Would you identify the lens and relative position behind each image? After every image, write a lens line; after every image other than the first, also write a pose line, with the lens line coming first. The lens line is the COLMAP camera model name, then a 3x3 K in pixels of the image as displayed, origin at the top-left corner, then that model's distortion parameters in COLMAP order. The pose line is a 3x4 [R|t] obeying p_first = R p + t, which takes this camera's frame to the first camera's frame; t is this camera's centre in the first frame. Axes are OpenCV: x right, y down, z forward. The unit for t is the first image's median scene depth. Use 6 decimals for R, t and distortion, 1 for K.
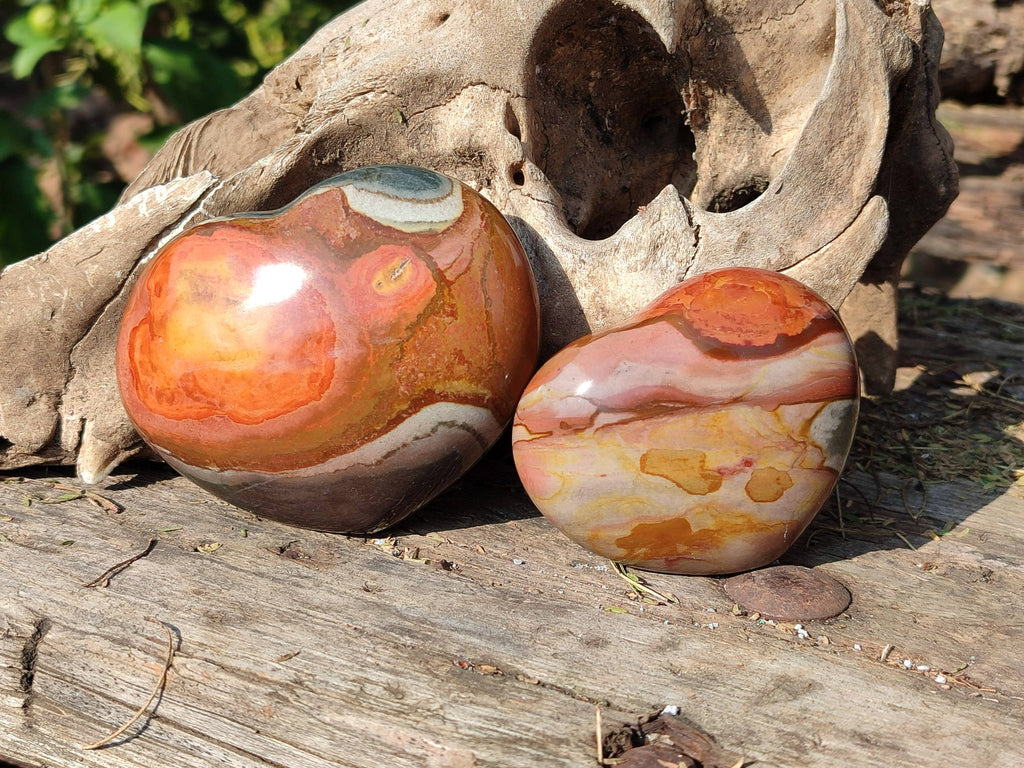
lens RADIAL K [[1543.5, 0, 512.0], [0, 1543.5, 384.0], [0, 0, 1]] dist [0.397321, -2.647137]
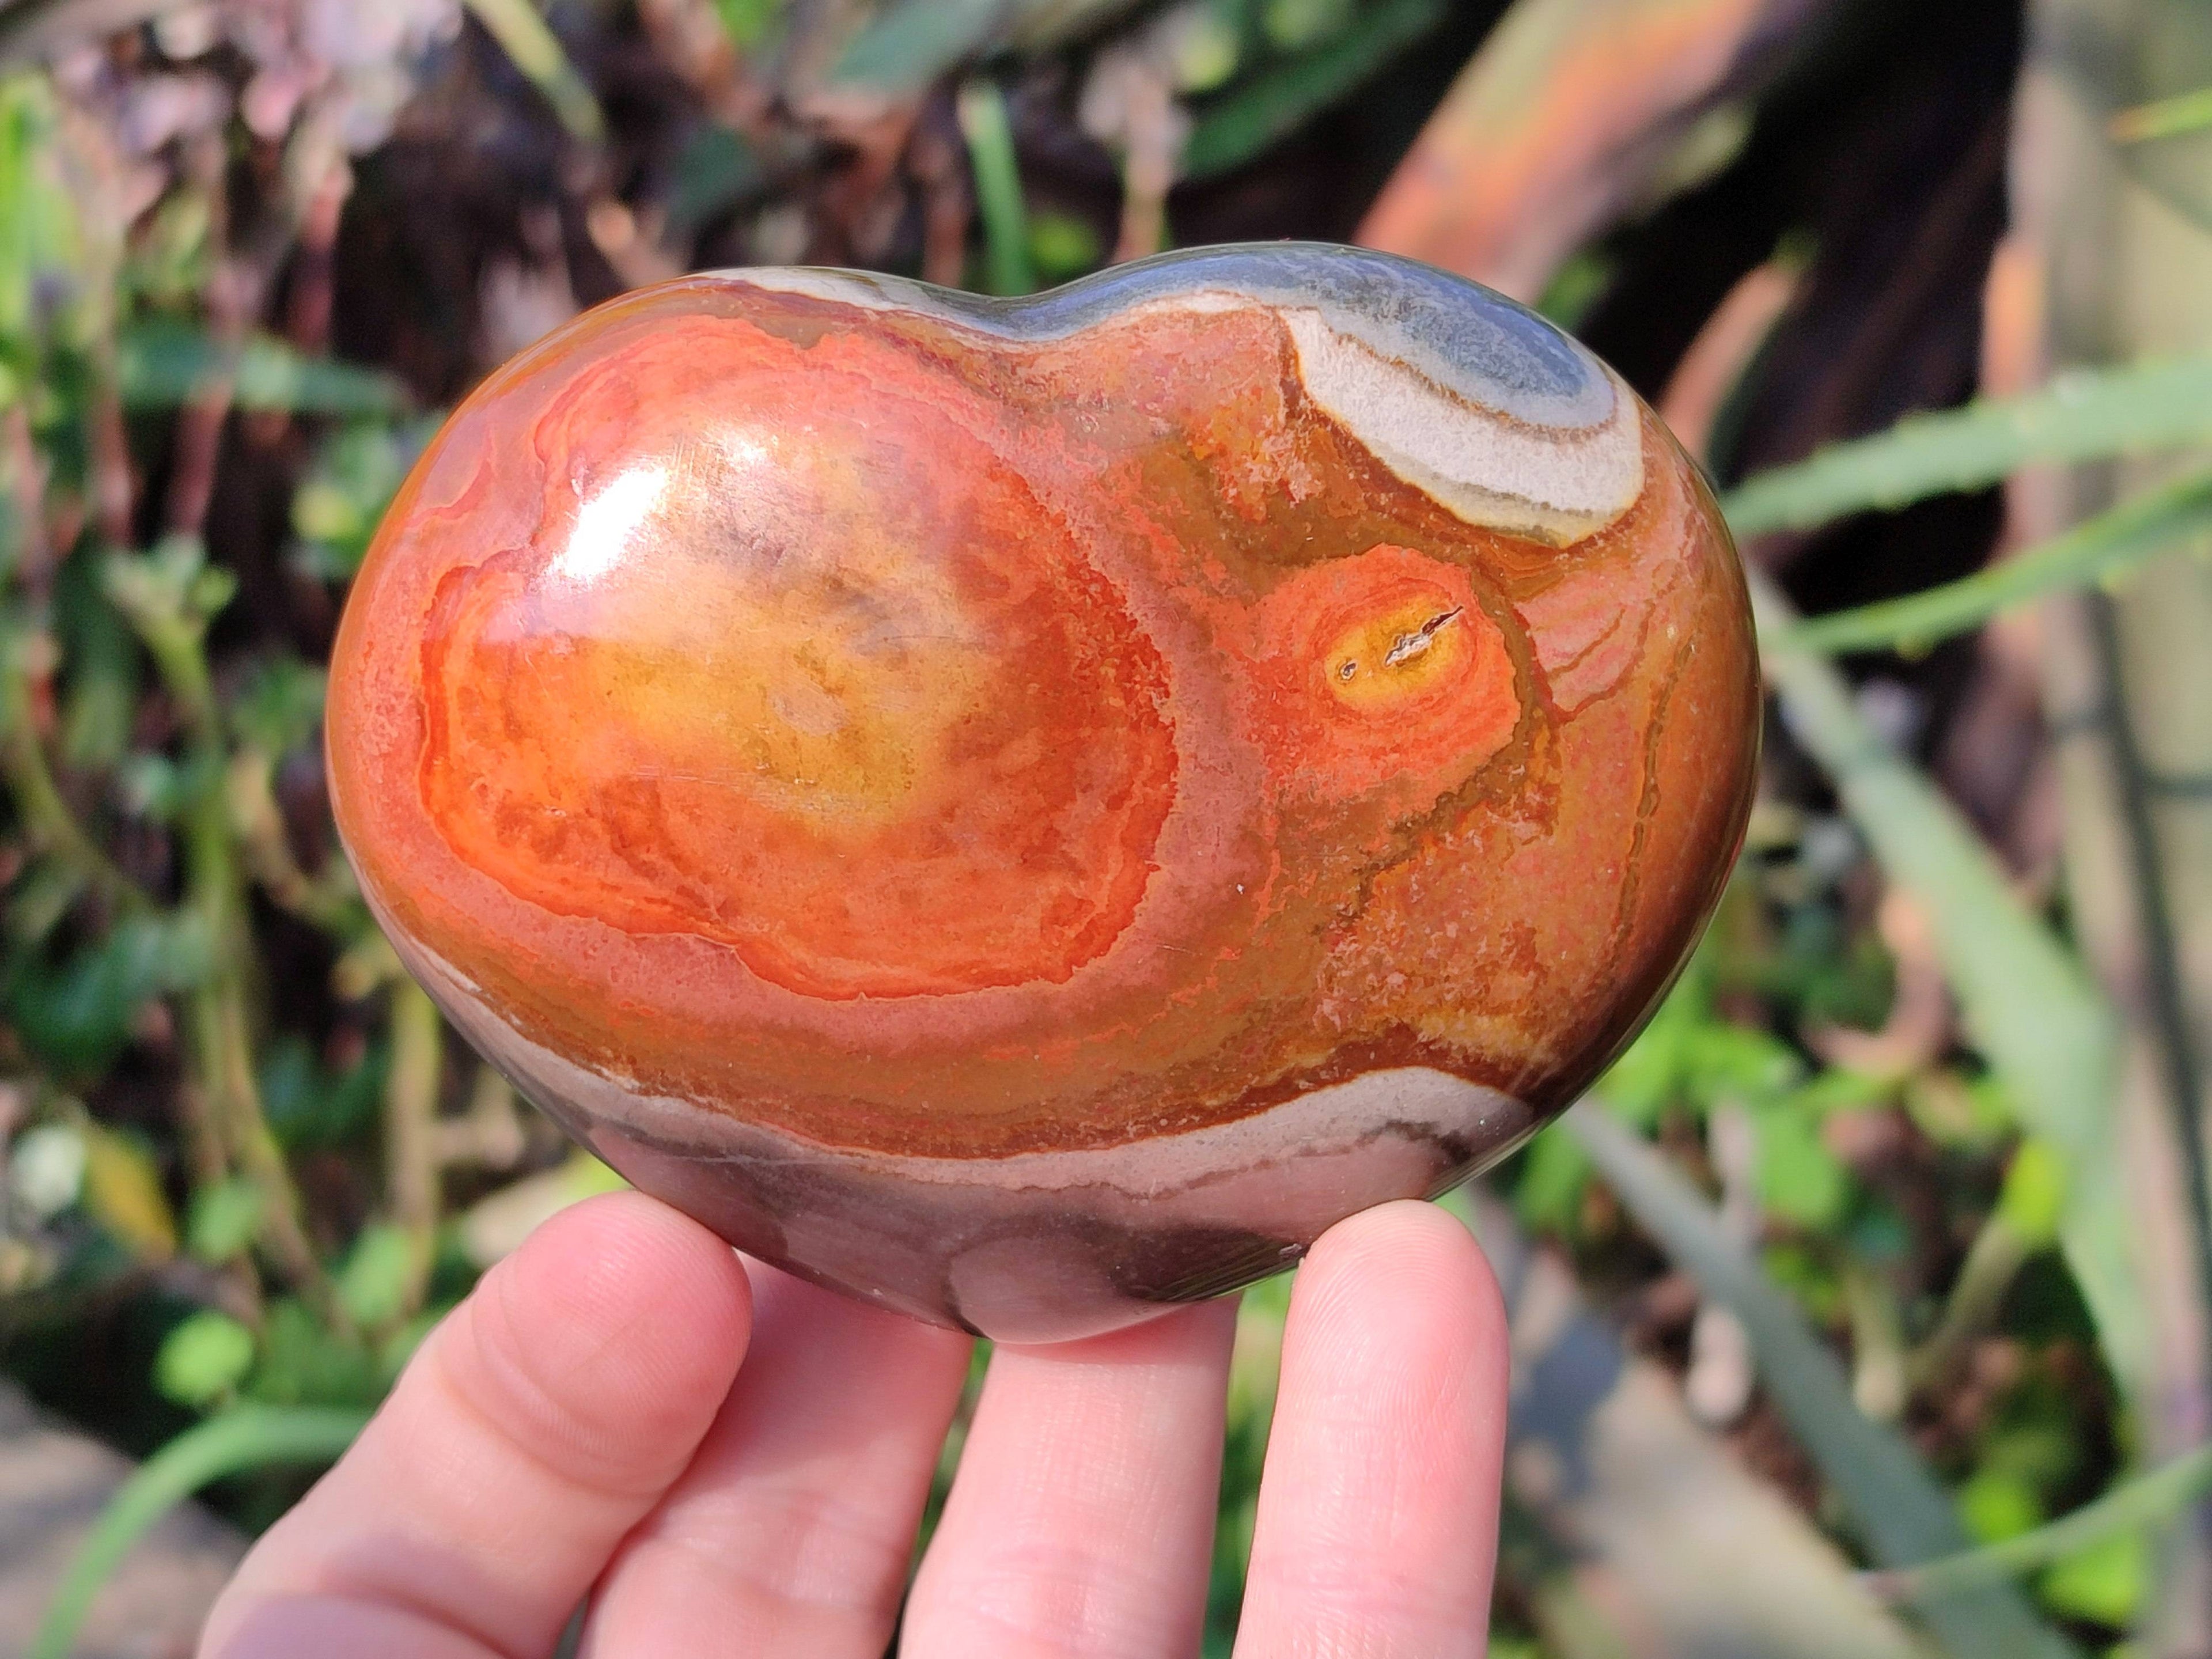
lens RADIAL K [[3334.2, 0, 1106.0], [0, 3334.2, 829.5], [0, 0, 1]] dist [0.397321, -2.647137]
pose [[0.941610, 0.217223, 0.257263, -0.293487], [-0.252791, 0.960782, 0.113995, -0.096812], [-0.222411, -0.172373, 0.959594, 0.364353]]
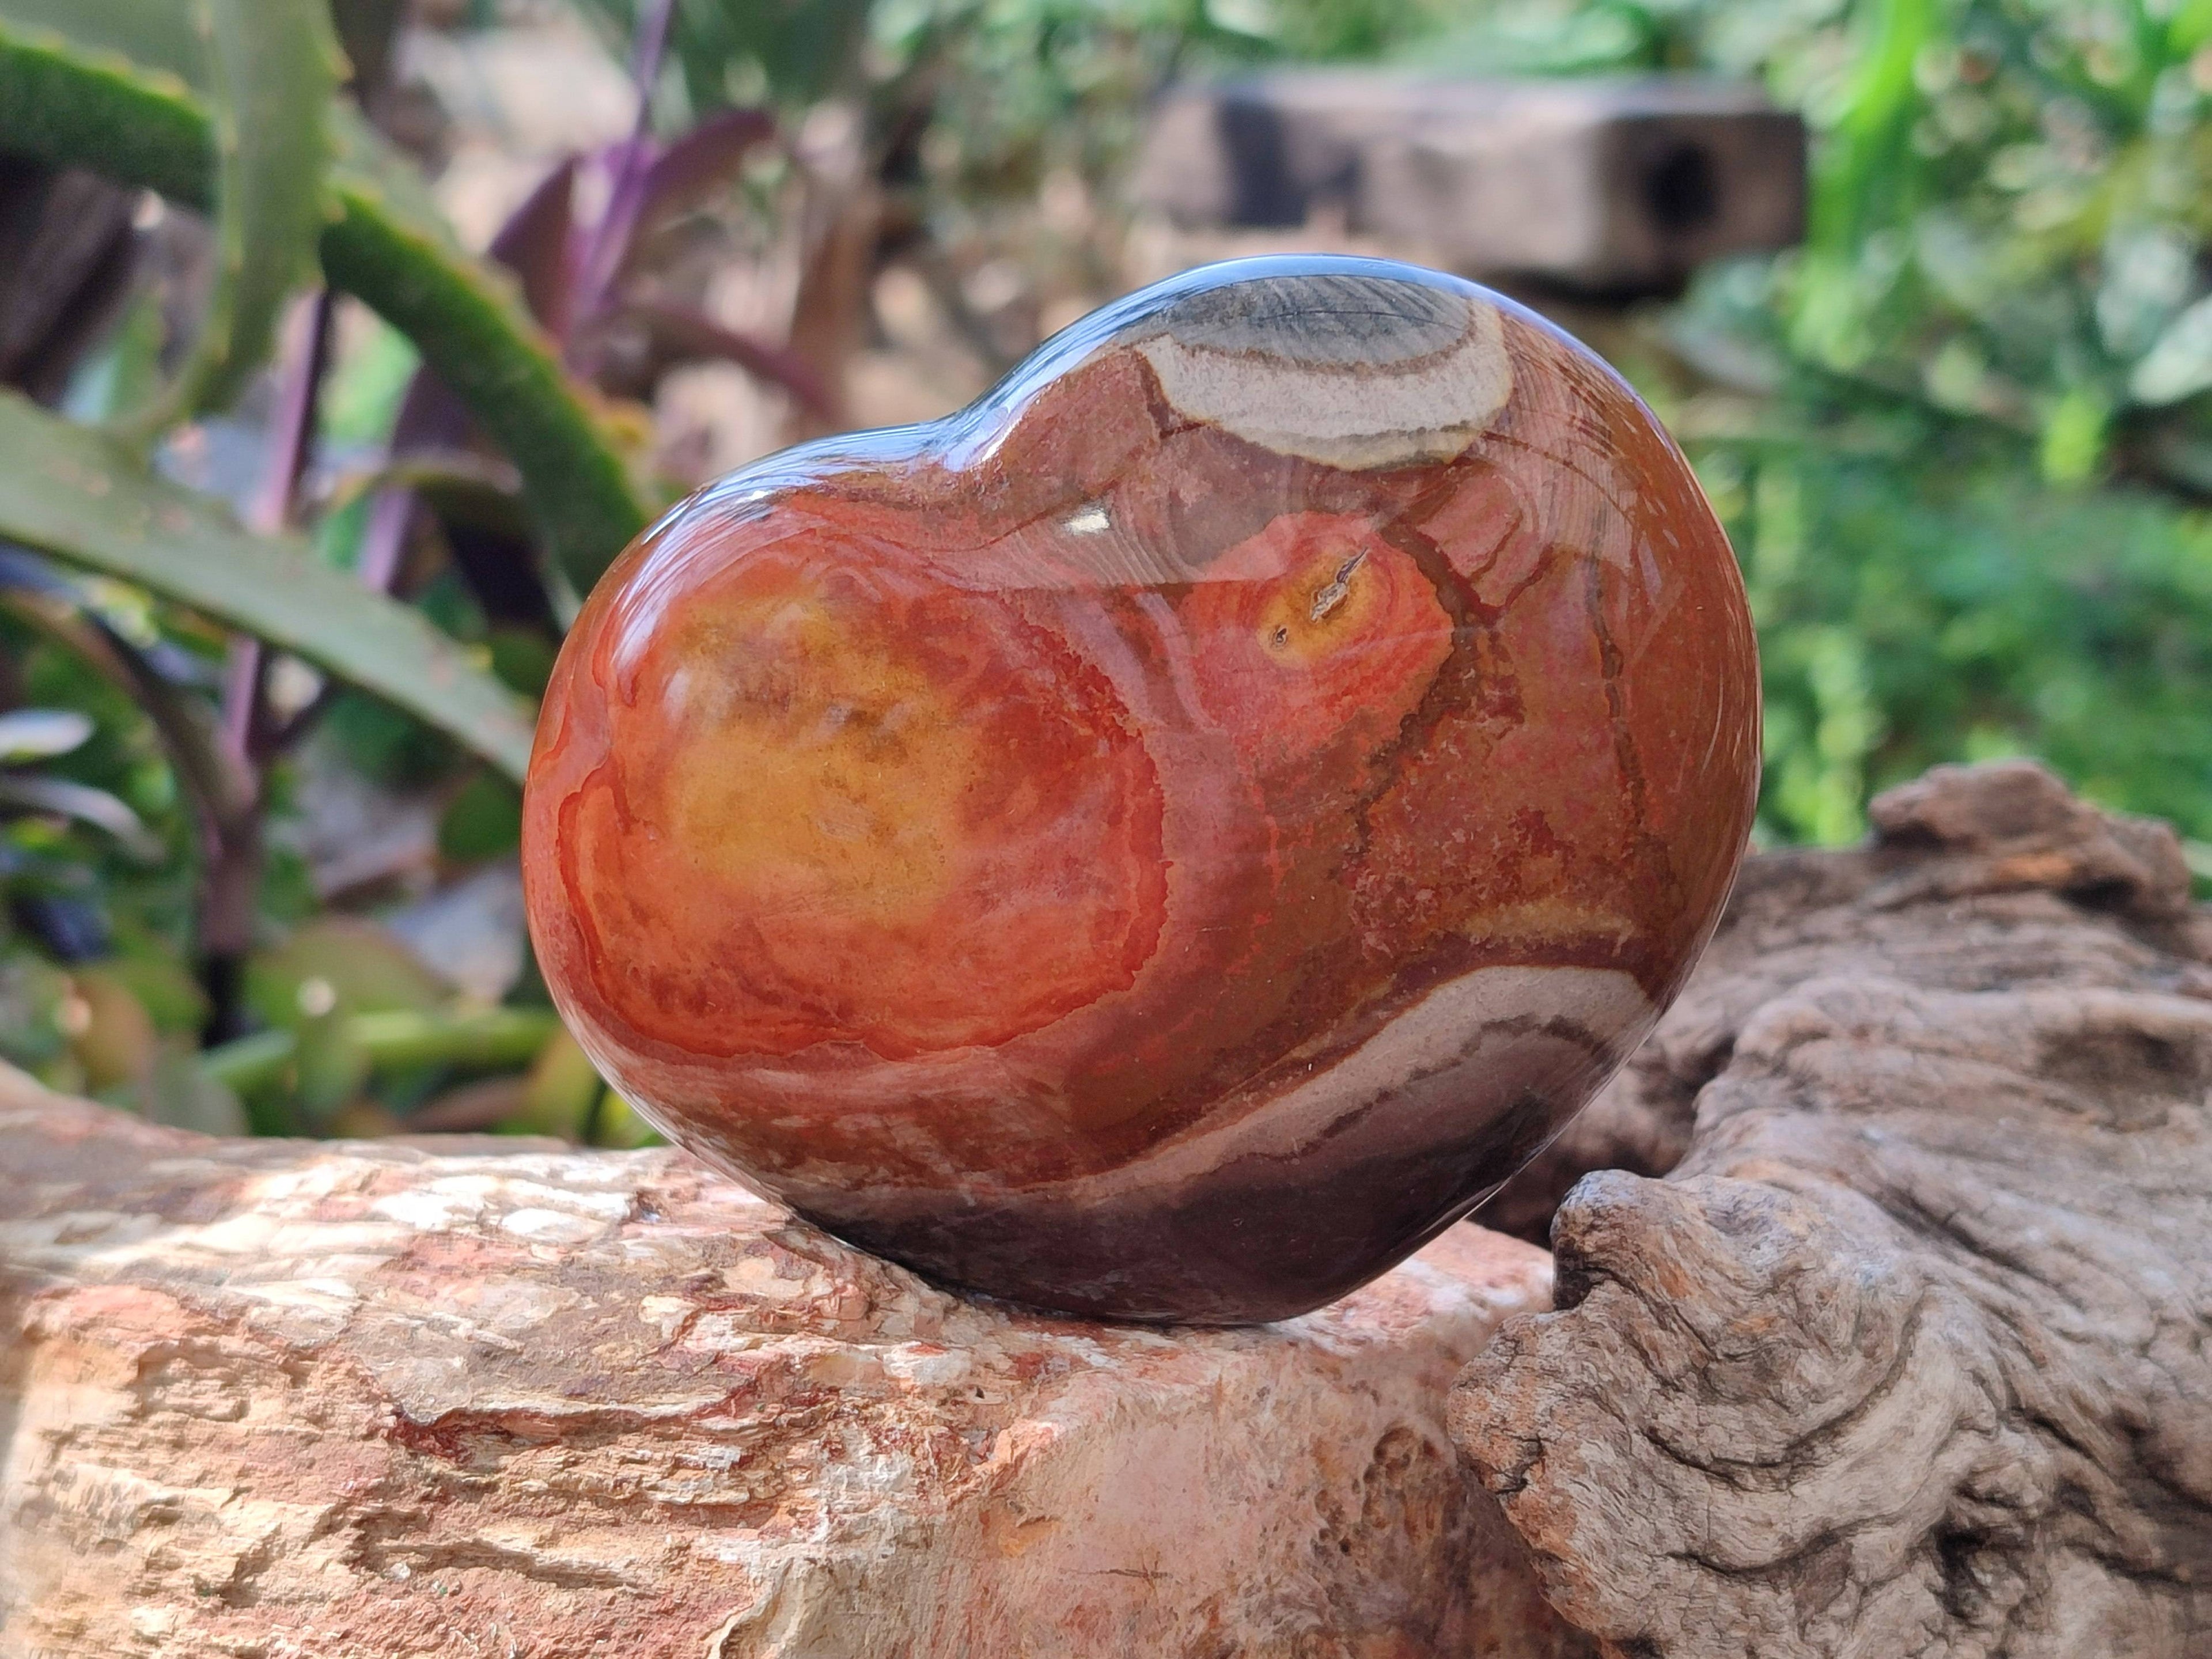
lens RADIAL K [[3334.2, 0, 1106.0], [0, 3334.2, 829.5], [0, 0, 1]] dist [0.397321, -2.647137]
pose [[0.995280, -0.078495, -0.057058, -0.084534], [0.083801, 0.991703, 0.097480, -0.095791], [0.048933, -0.101801, 0.993601, 0.275762]]
